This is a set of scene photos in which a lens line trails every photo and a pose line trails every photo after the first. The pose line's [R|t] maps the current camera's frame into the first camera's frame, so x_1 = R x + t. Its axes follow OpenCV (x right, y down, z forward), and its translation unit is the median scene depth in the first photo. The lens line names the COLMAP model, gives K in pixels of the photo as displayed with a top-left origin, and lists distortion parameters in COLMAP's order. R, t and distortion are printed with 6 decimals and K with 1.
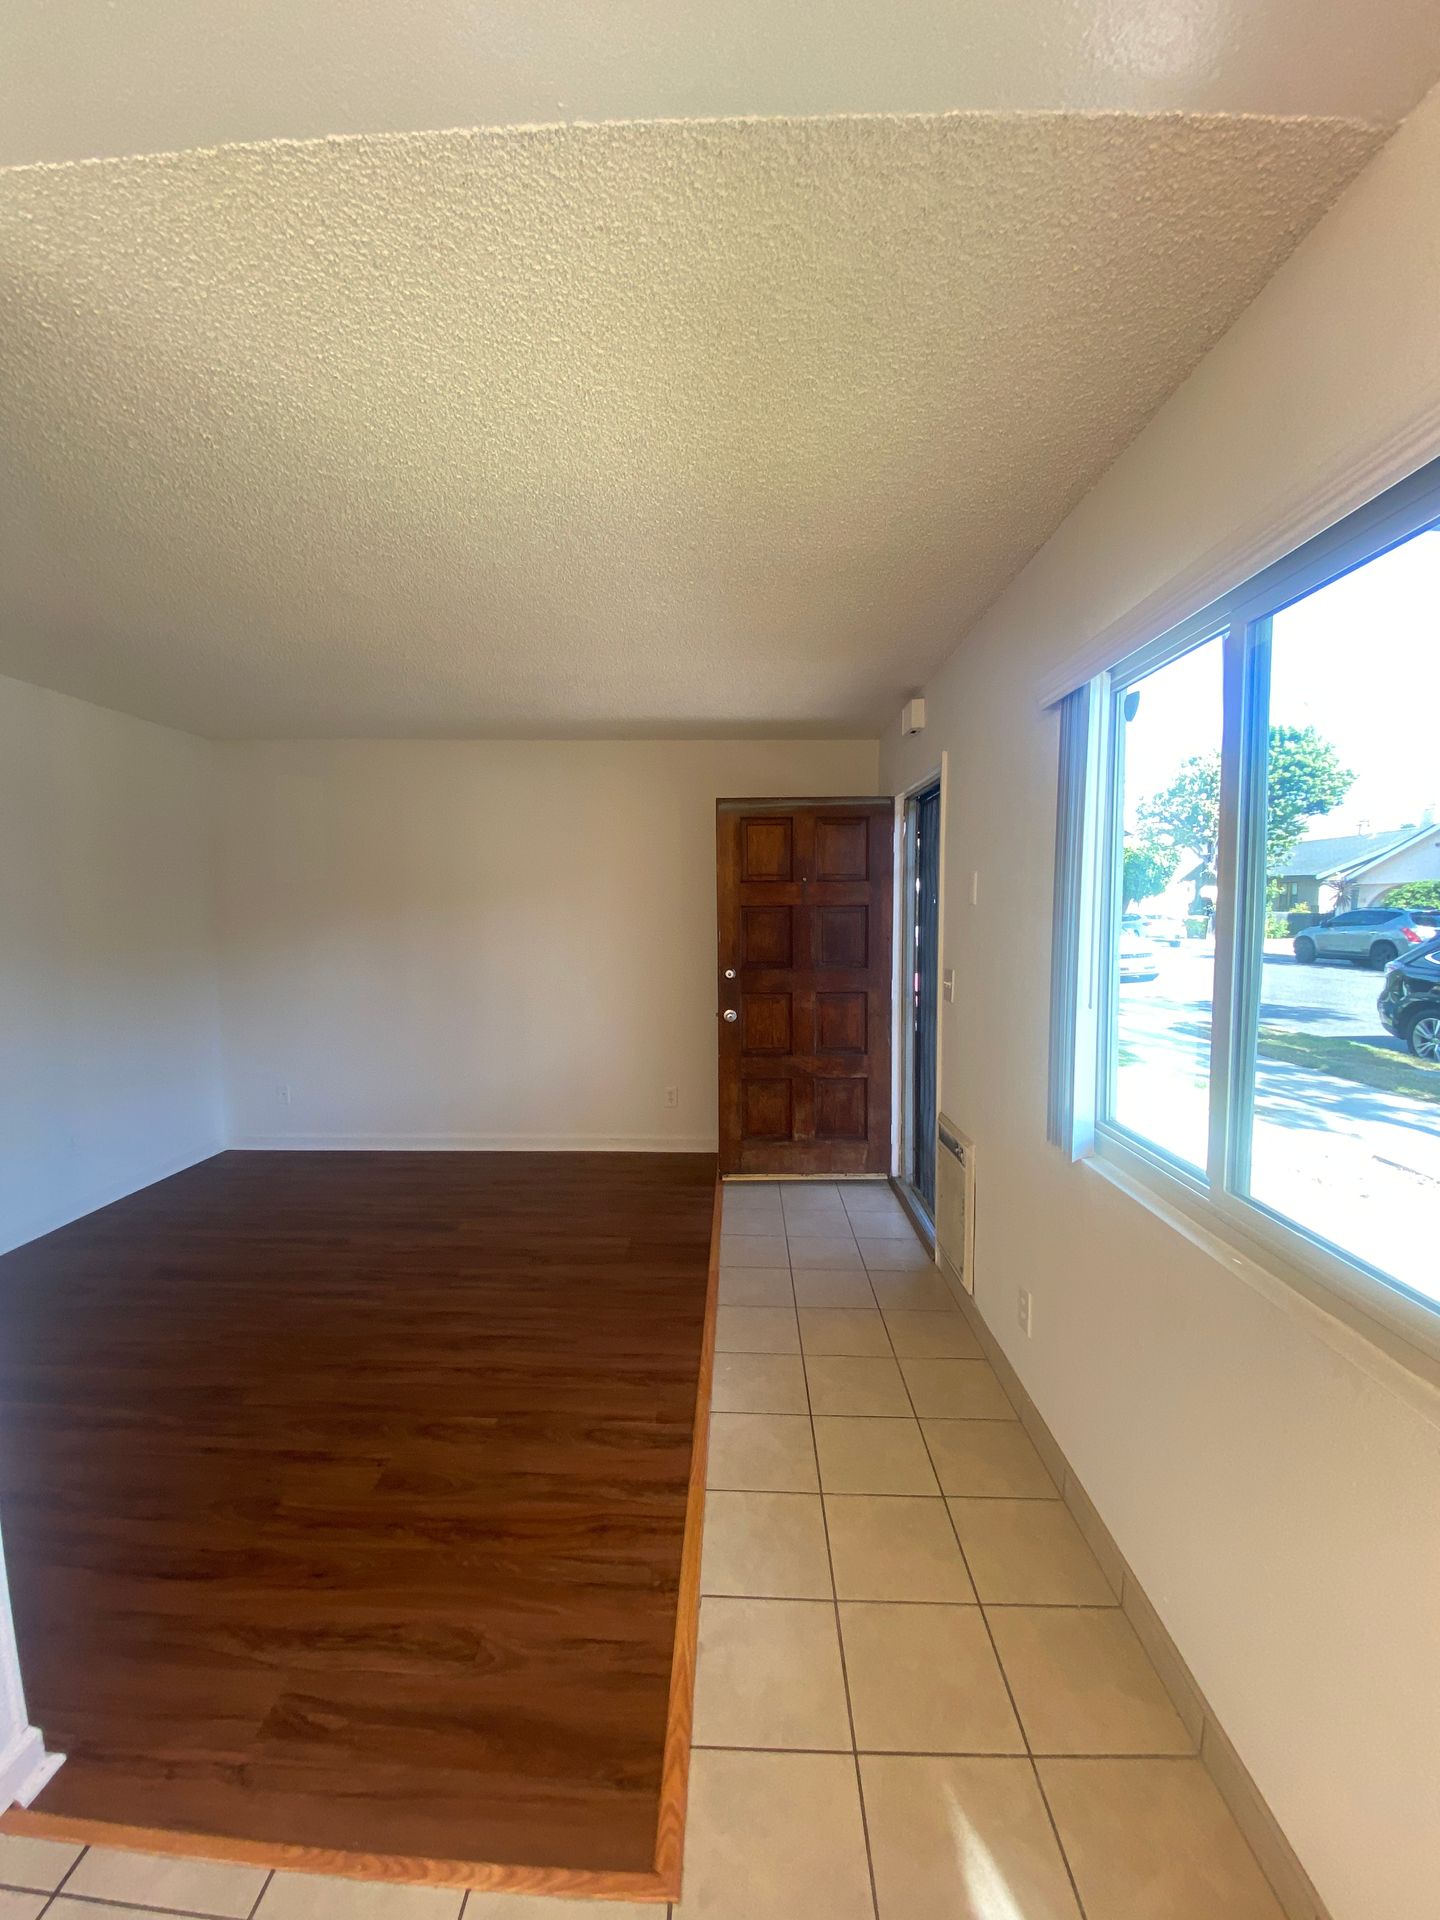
lens RADIAL K [[777.3, 0, 712.7], [0, 777.3, 951.3], [0, 0, 1]] dist [0.018322, -0.018117]
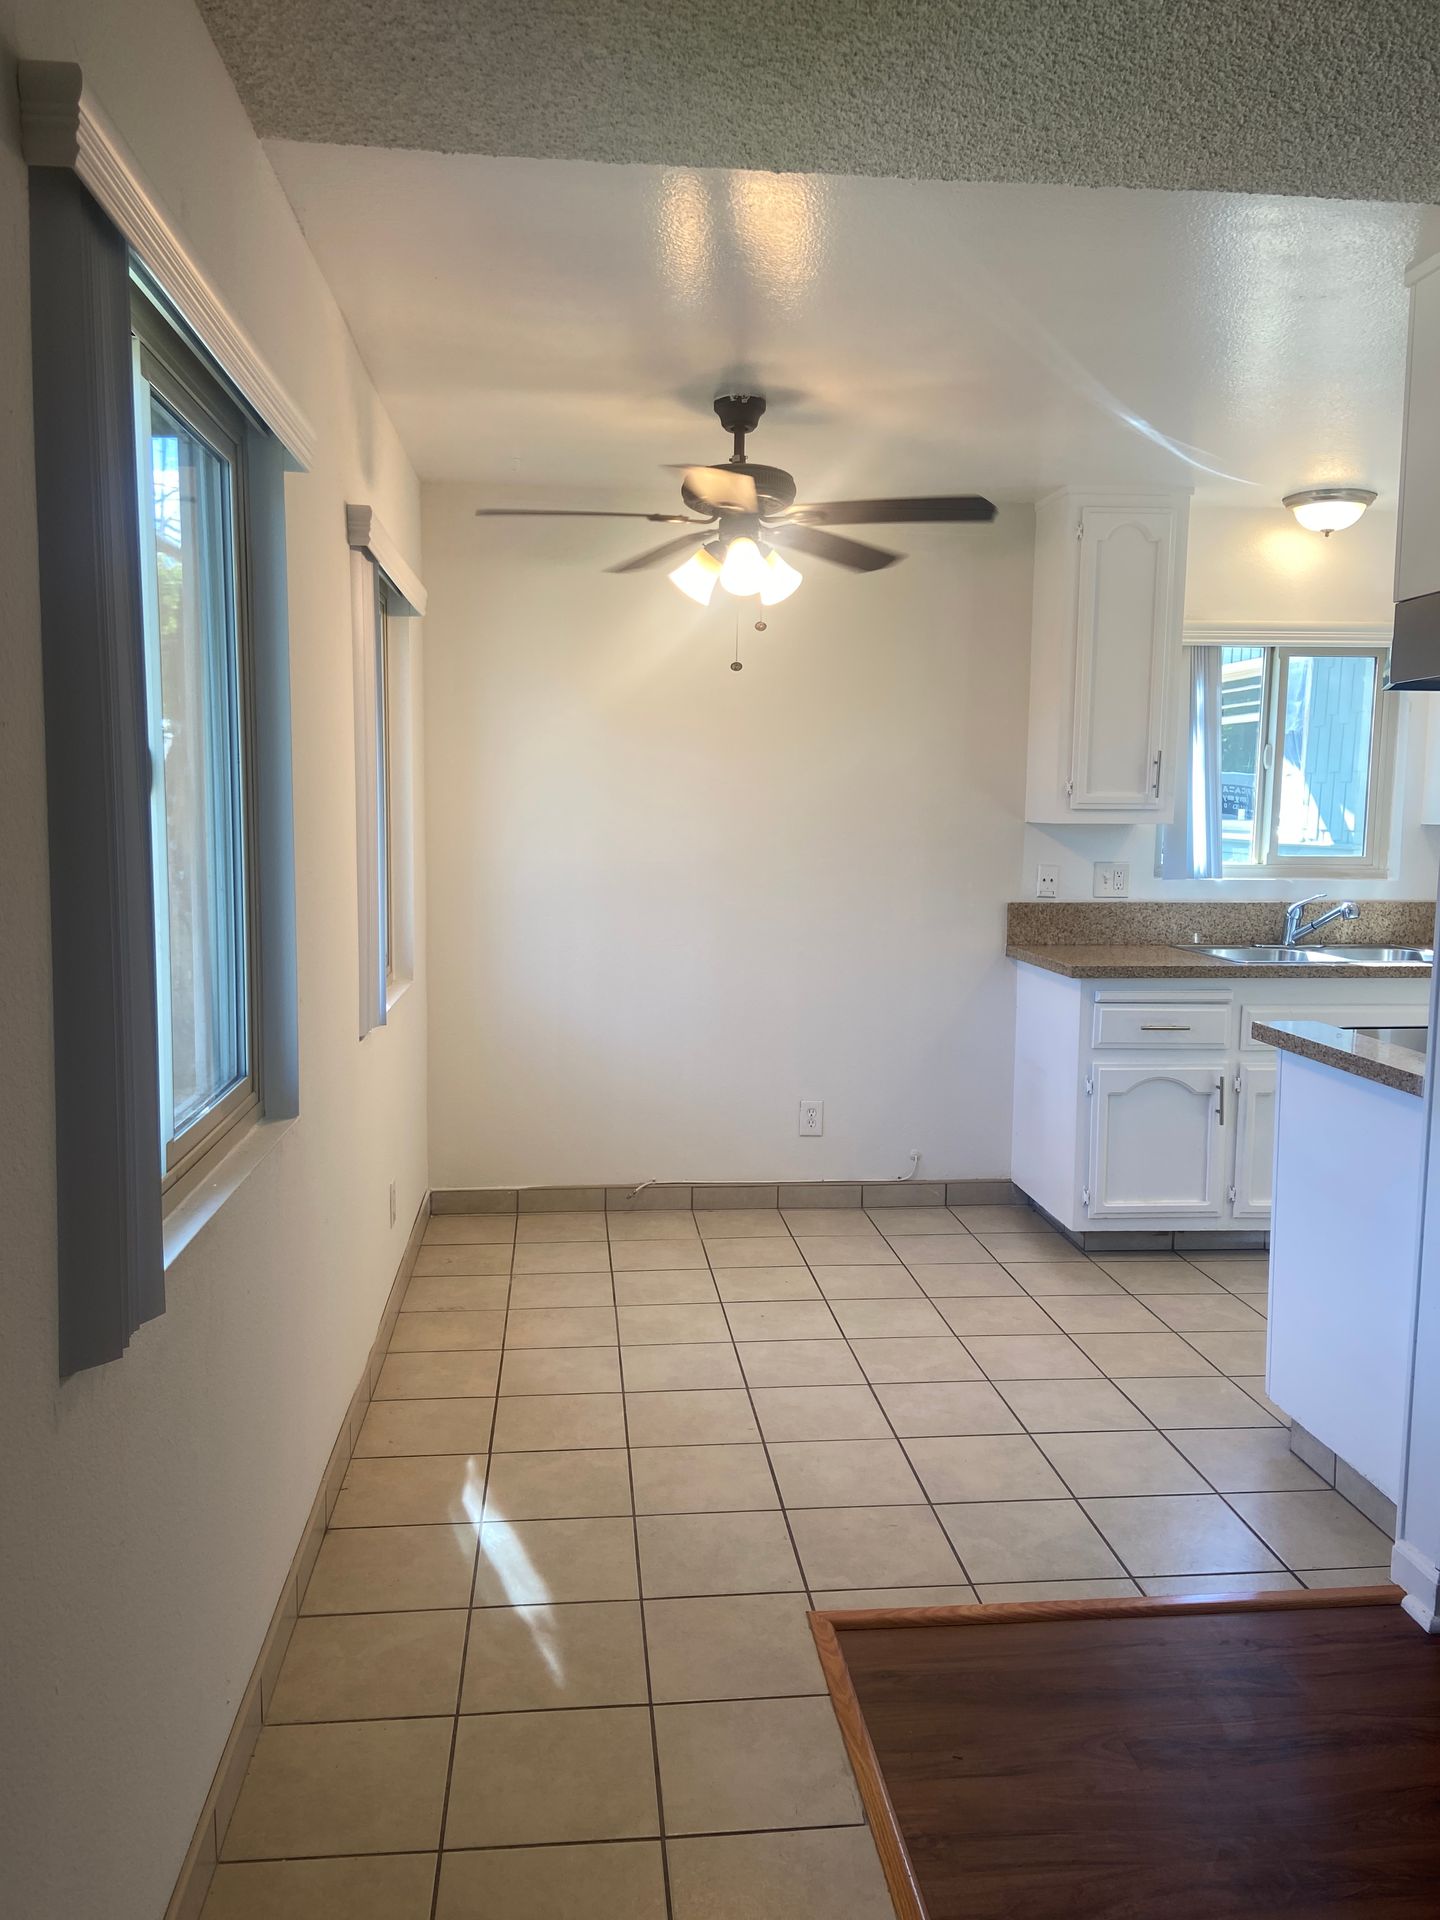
lens RADIAL K [[1443.4, 0, 726.3], [0, 1443.4, 952.3], [0, 0, 1]] dist [0.135687, -0.149844]
pose [[-0.988946, 0.001691, -0.148268, 0.222839], [-0.021982, 0.987214, 0.157880, -0.075124], [0.146639, 0.159394, -0.976264, 1.625665]]
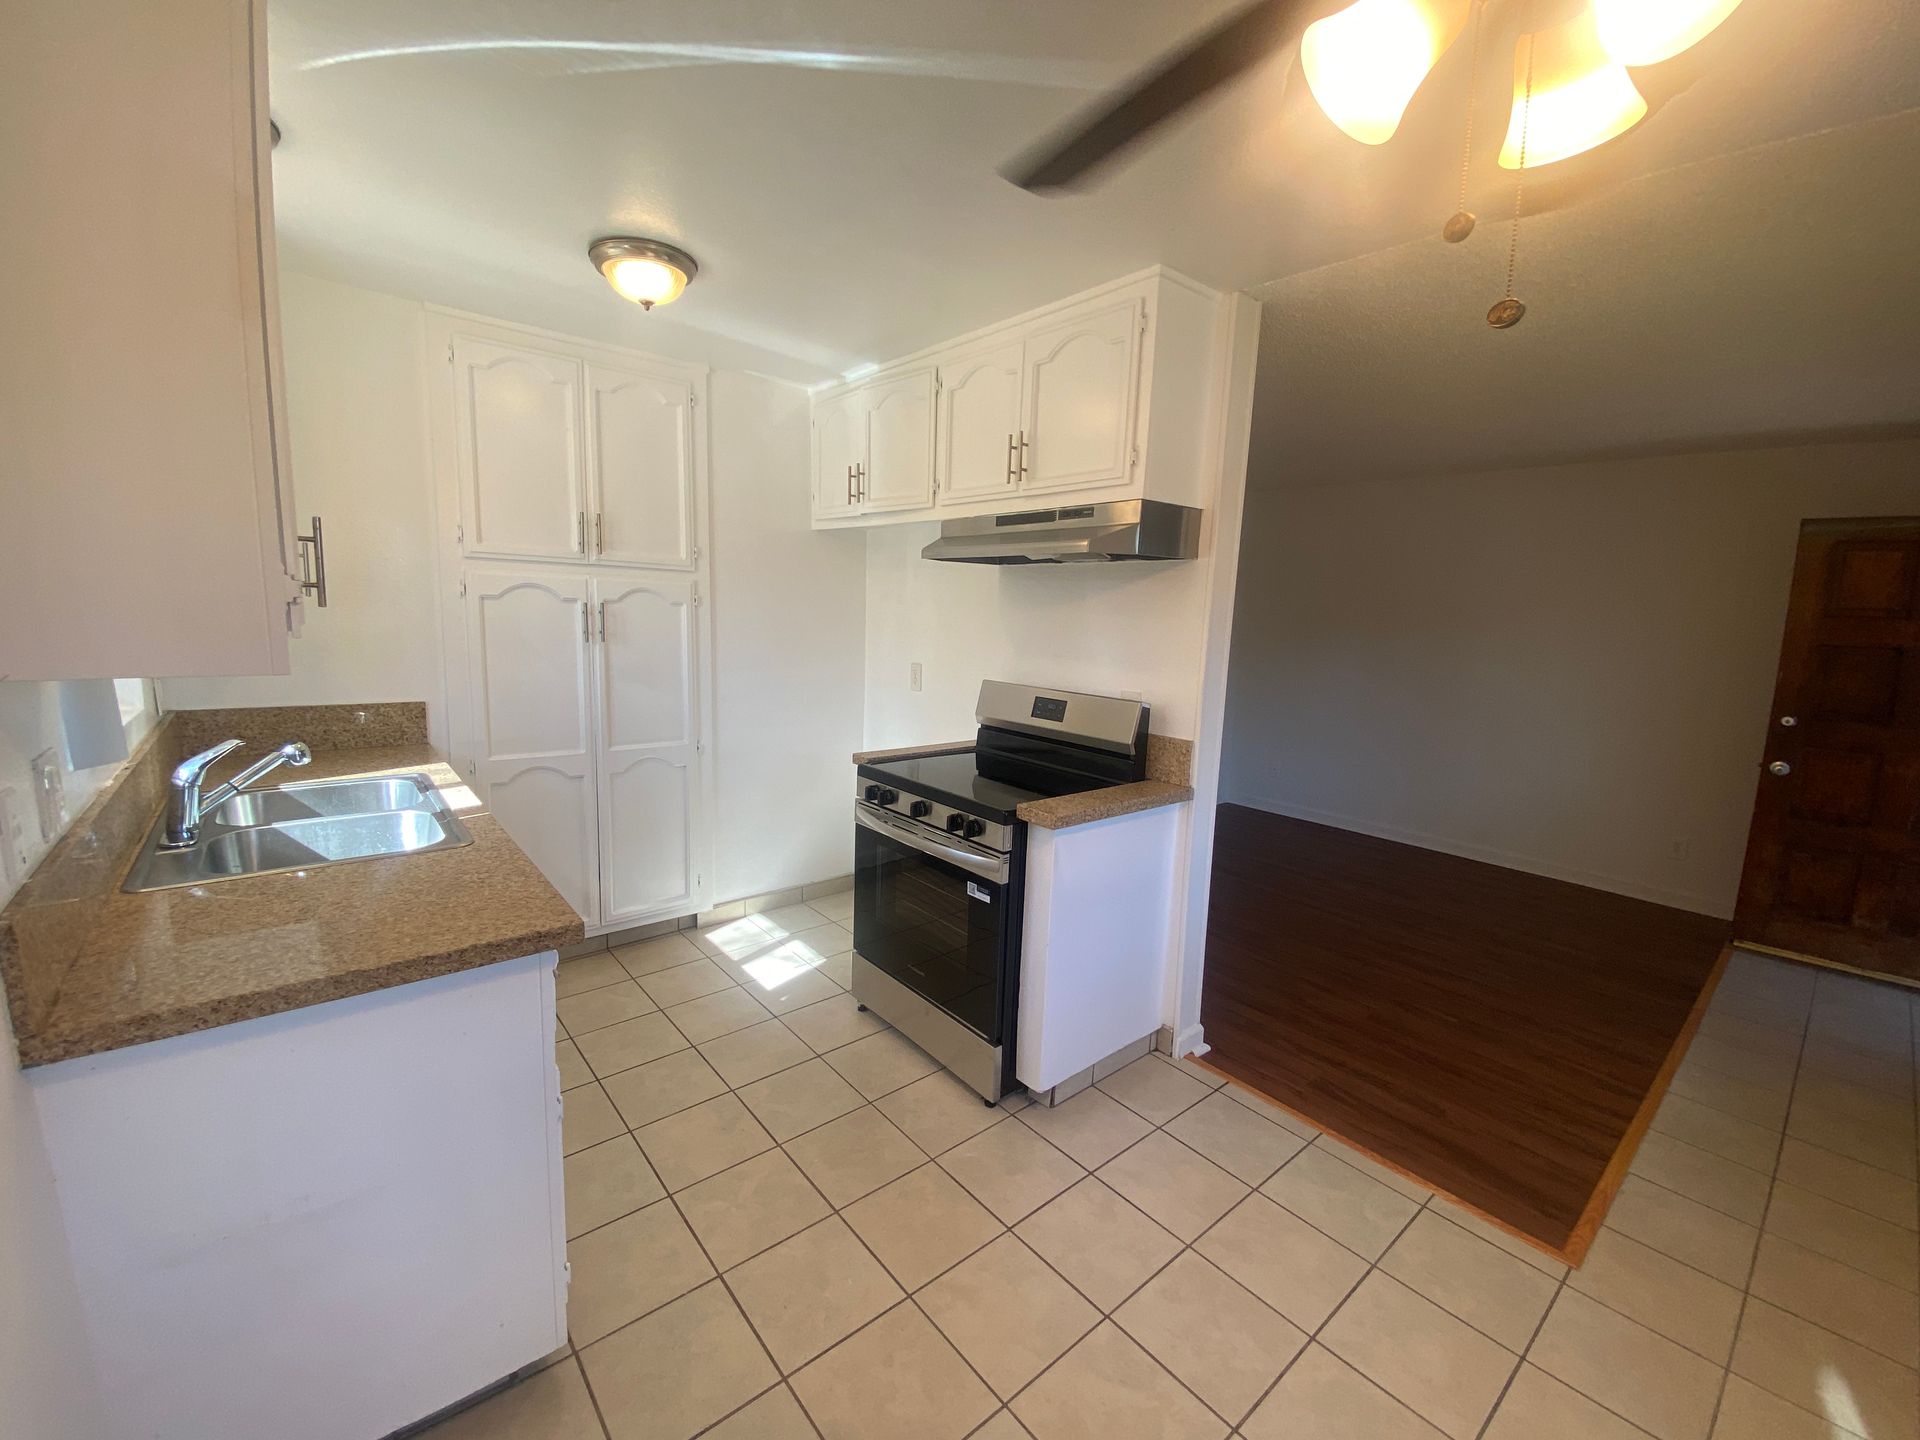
lens RADIAL K [[777.6, 0, 960.0], [0, 777.6, 720.0], [0, 0, 1]] dist [0.022028, -0.021135]
pose [[0.672634, 0.132963, -0.727932, 0.060641], [-0.078381, 0.990992, 0.108587, 0.011560], [0.735813, -0.015984, 0.676997, -0.555122]]
